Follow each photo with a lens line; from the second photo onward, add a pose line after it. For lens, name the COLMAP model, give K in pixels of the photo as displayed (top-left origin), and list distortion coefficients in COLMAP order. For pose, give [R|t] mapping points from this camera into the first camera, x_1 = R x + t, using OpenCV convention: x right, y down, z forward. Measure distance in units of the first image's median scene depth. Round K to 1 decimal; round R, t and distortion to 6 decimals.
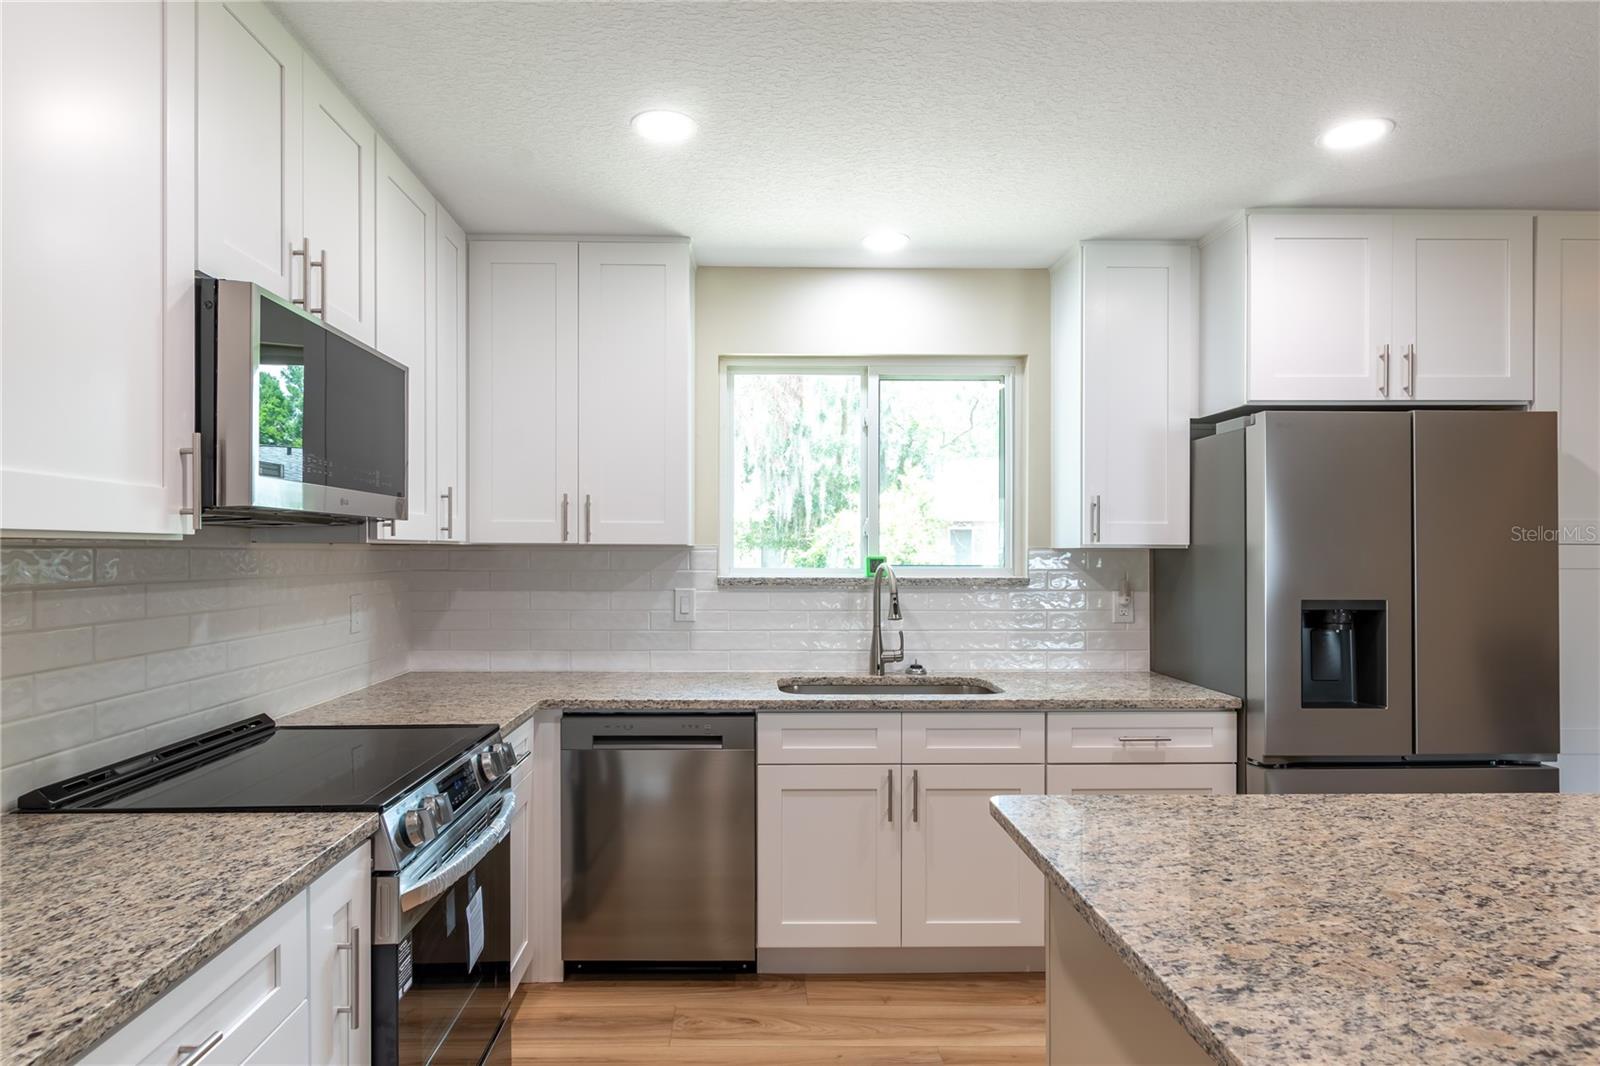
lens RADIAL K [[945.1, 0, 761.8], [0, 945.1, 552.6], [0, 0, 1]] dist [-0.001977, 0.007695]
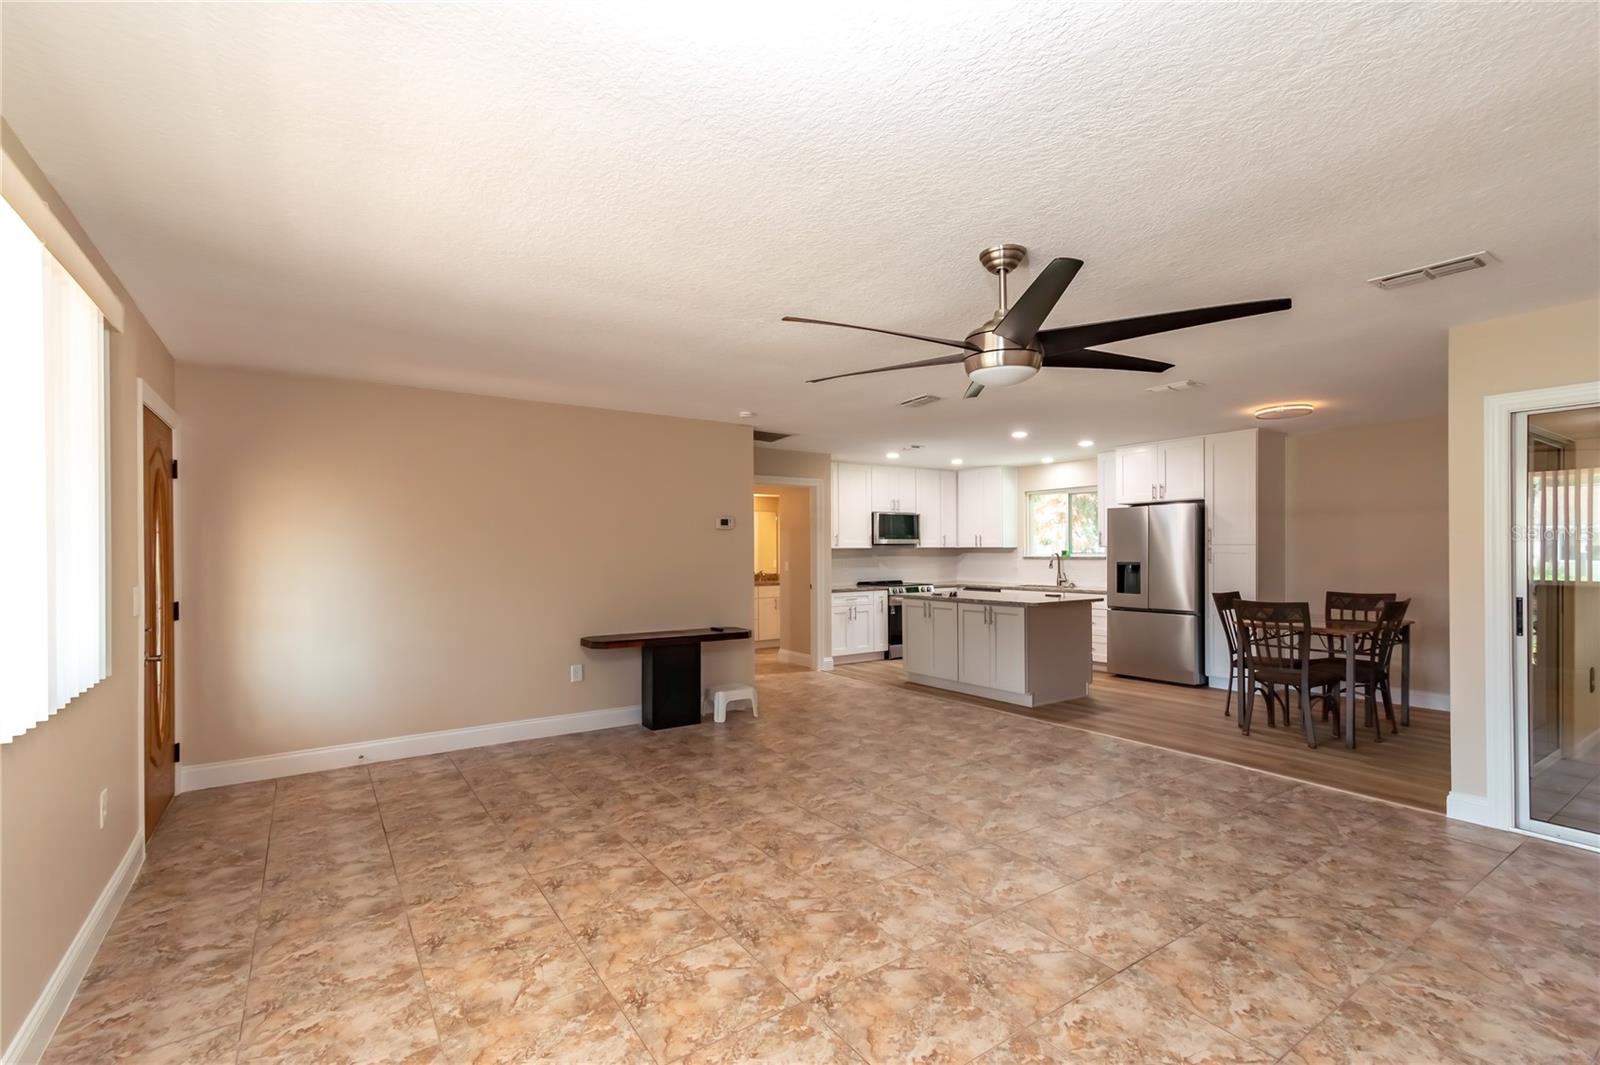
lens RADIAL K [[737.5, 0, 800.0], [0, 737.5, 536.3], [0, 0, 1]] dist [0.004419, 0.000504]
pose [[0.546555, -0.020356, -0.837176, 2.191704], [0.008407, 0.999788, -0.018821, -0.004140], [0.837381, 0.003248, 0.546610, -1.463404]]
